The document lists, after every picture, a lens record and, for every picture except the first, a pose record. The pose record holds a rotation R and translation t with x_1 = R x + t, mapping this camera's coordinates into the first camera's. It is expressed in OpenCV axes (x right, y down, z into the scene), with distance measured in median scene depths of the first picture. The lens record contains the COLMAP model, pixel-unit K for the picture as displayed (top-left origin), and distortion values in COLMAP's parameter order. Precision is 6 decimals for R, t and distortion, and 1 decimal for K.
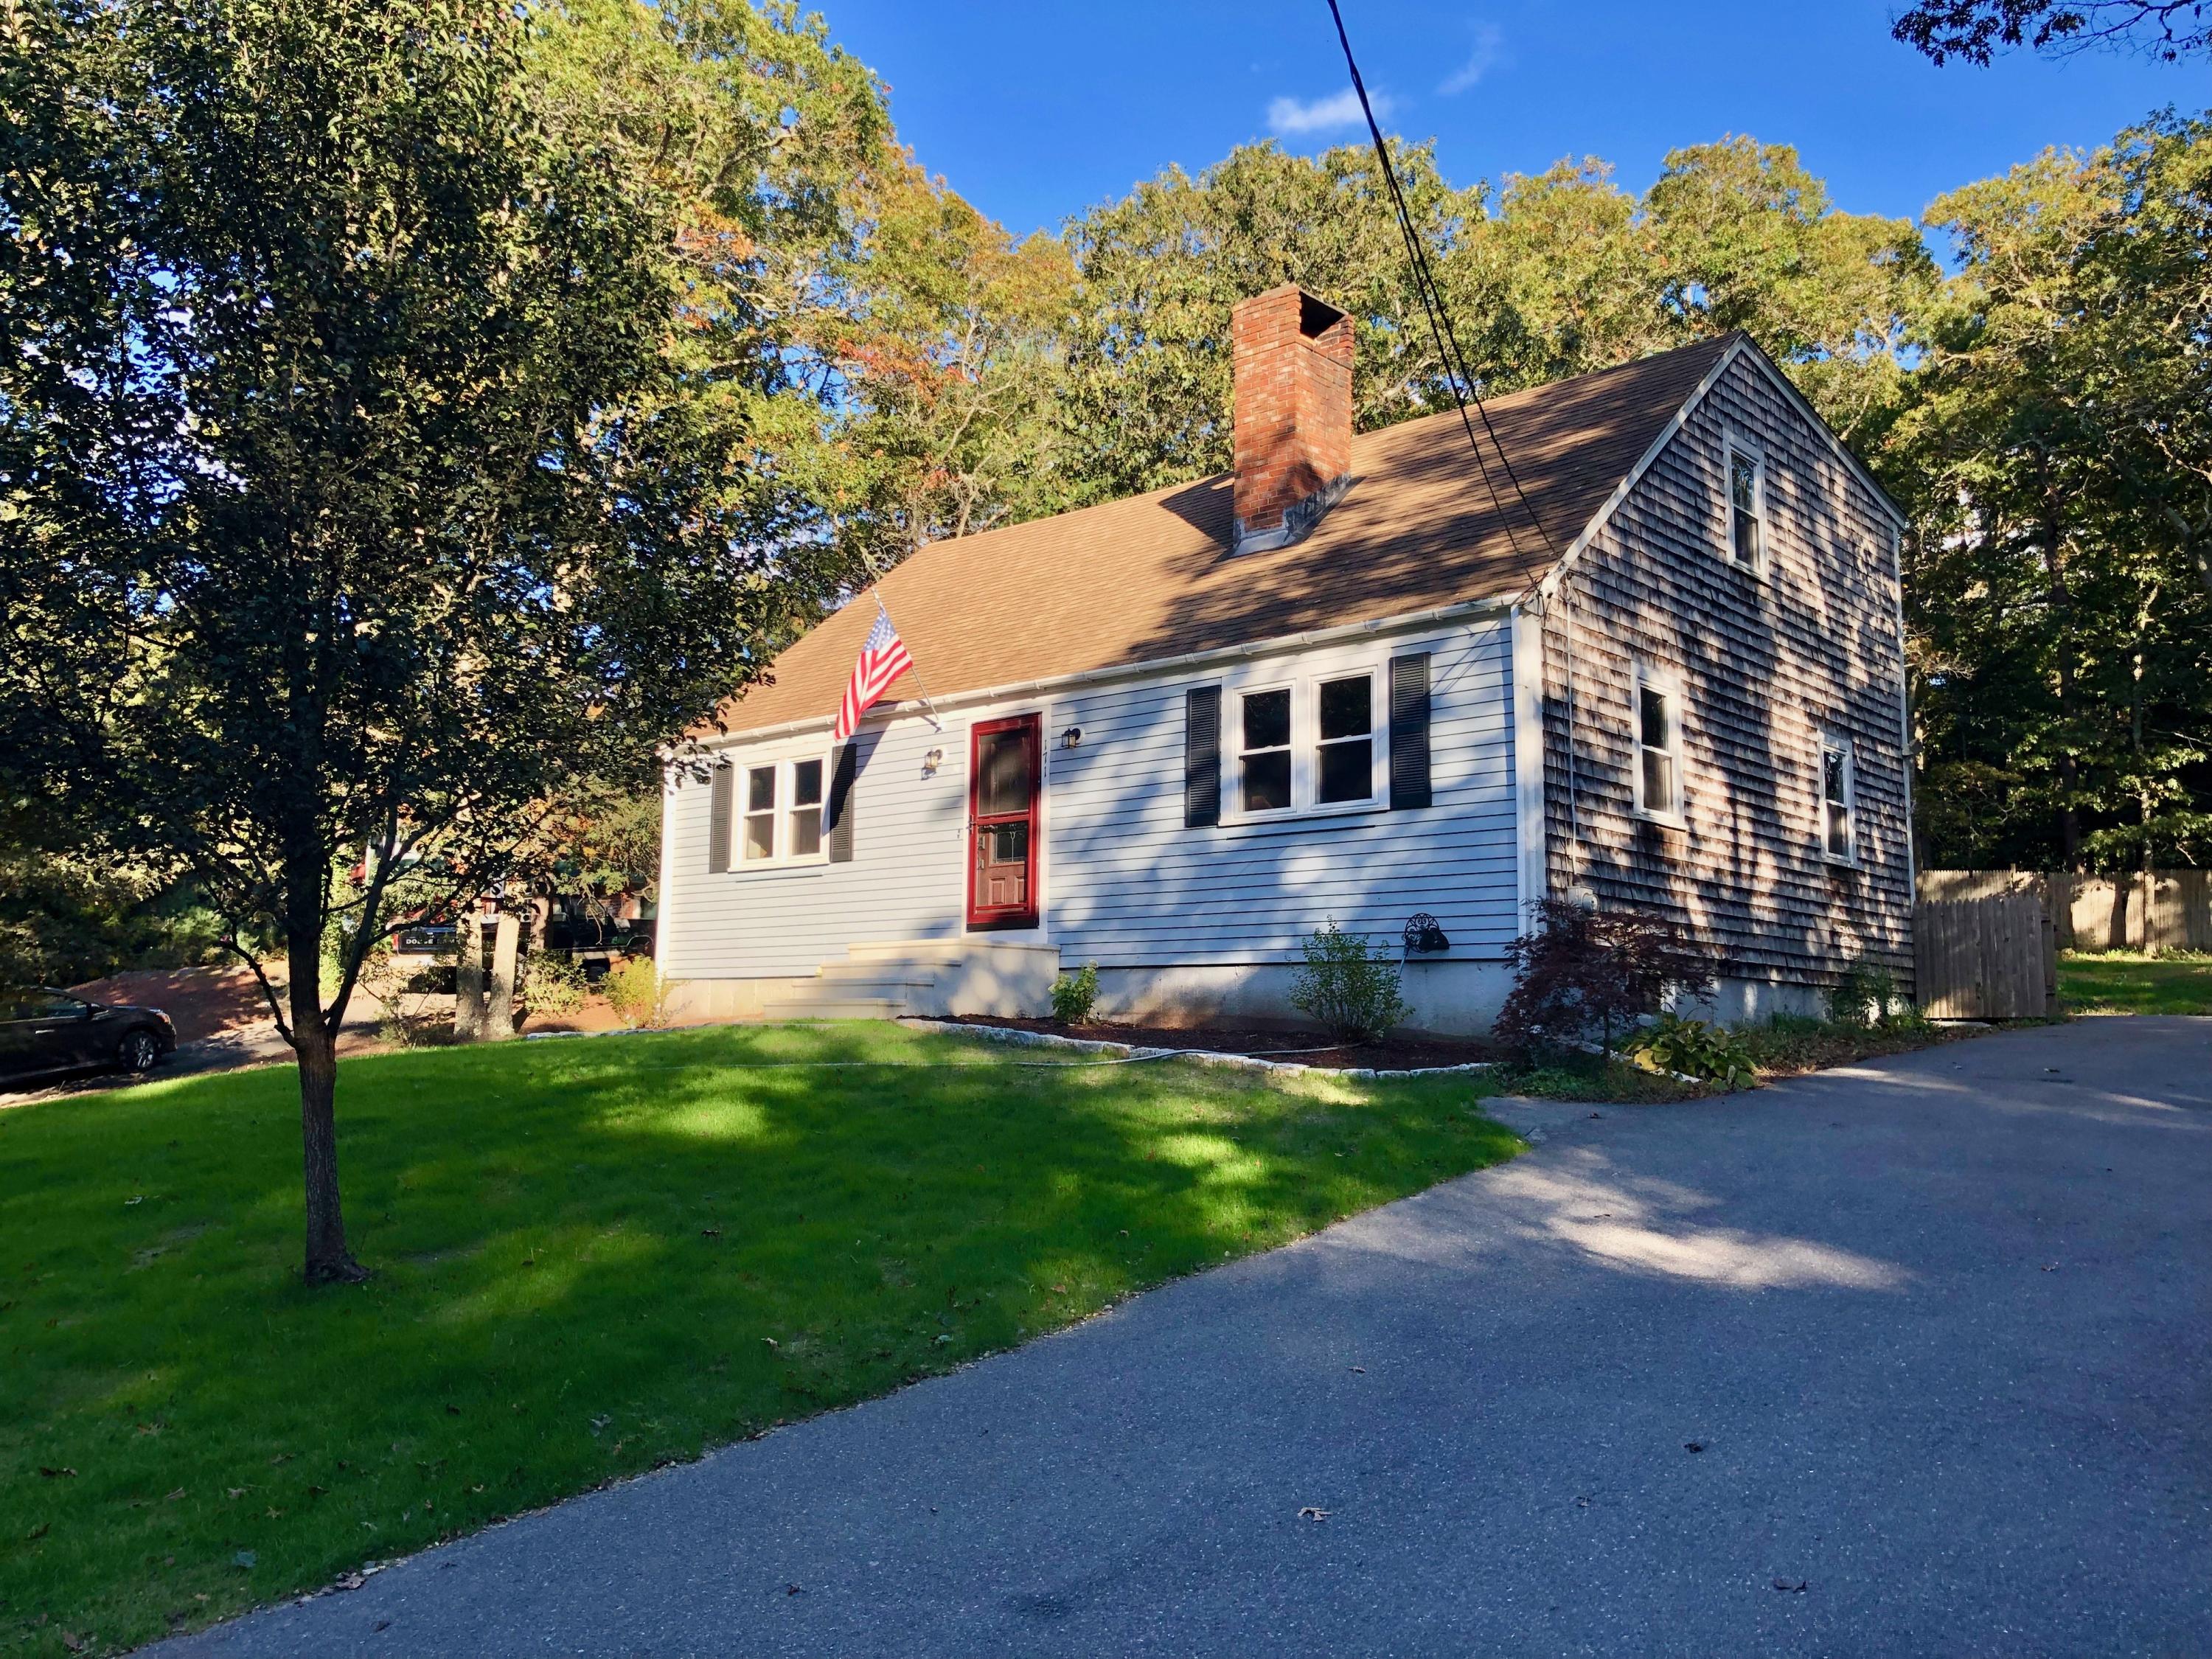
lens RADIAL K [[1866.0, 0, 1105.8], [0, 1866.0, 813.0], [0, 0, 1]] dist [0.044098, -0.052480]
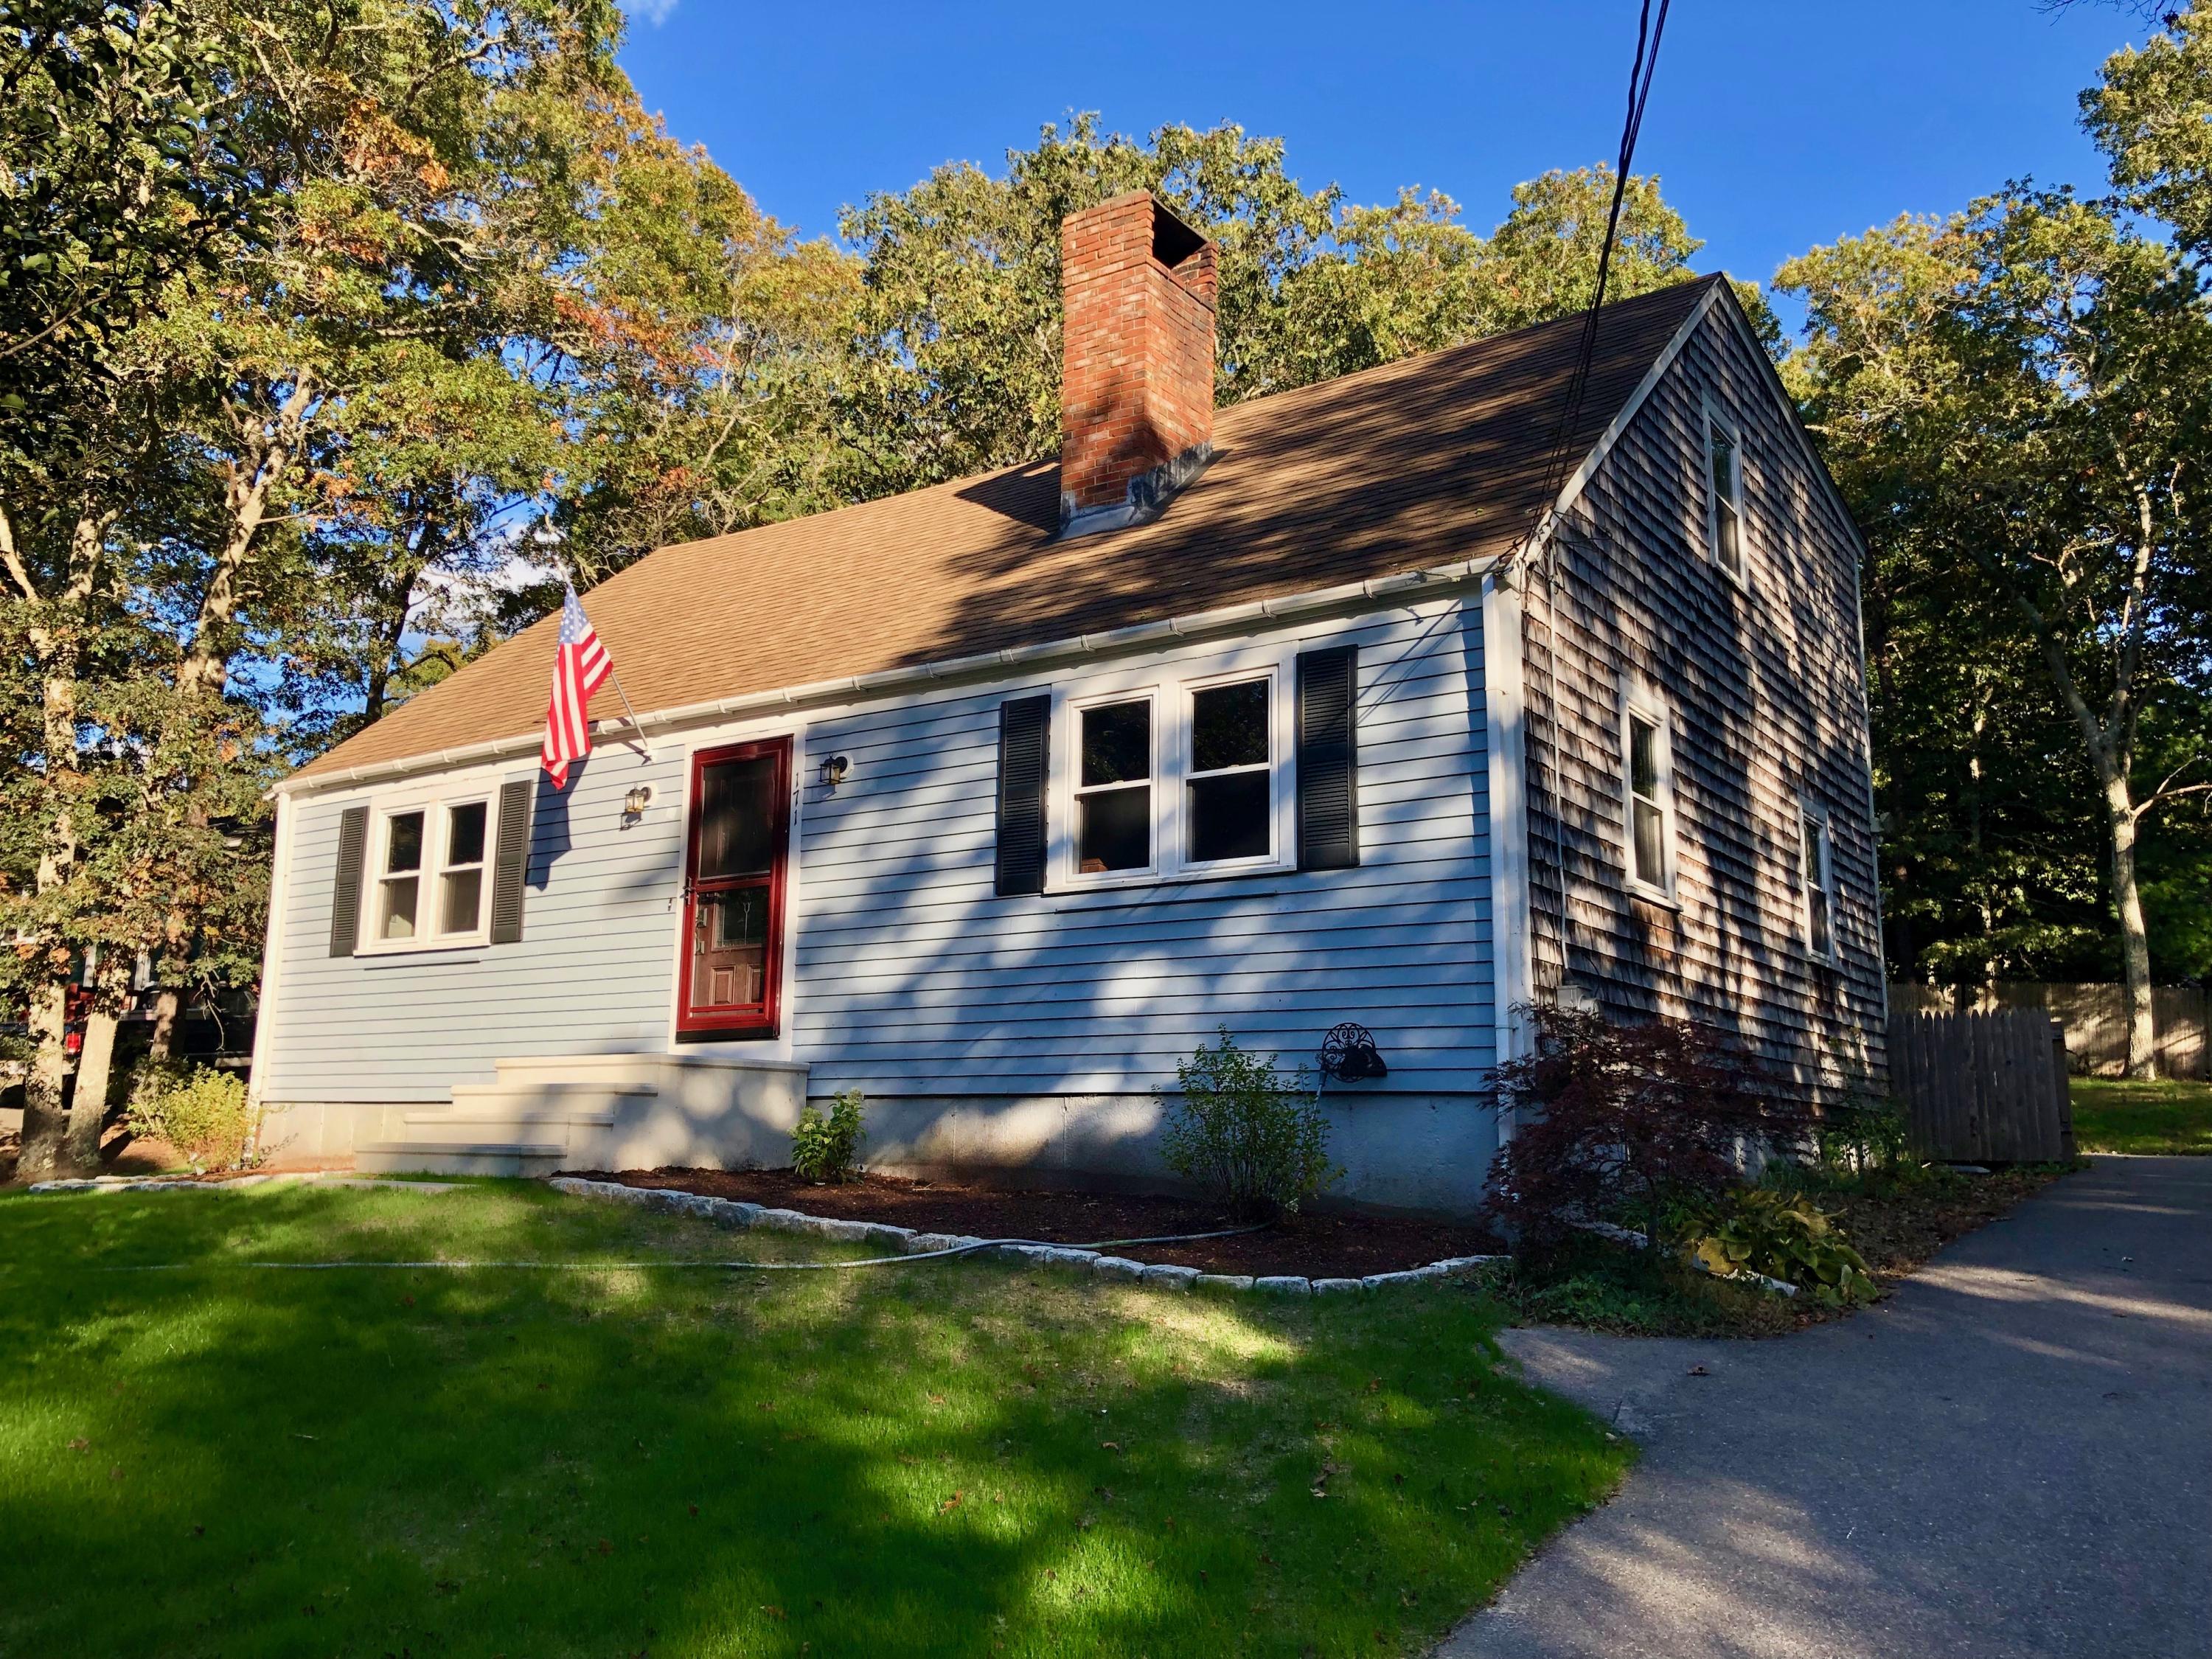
lens RADIAL K [[1866.0, 0, 1123.3], [0, 1866.0, 830.6], [0, 0, 1]] dist [0.044098, -0.052480]
pose [[0.991298, 0.023793, 0.129468, -0.000425], [-0.017794, 0.998722, -0.047299, 0.013529], [-0.130428, 0.044584, 0.990455, 0.262453]]
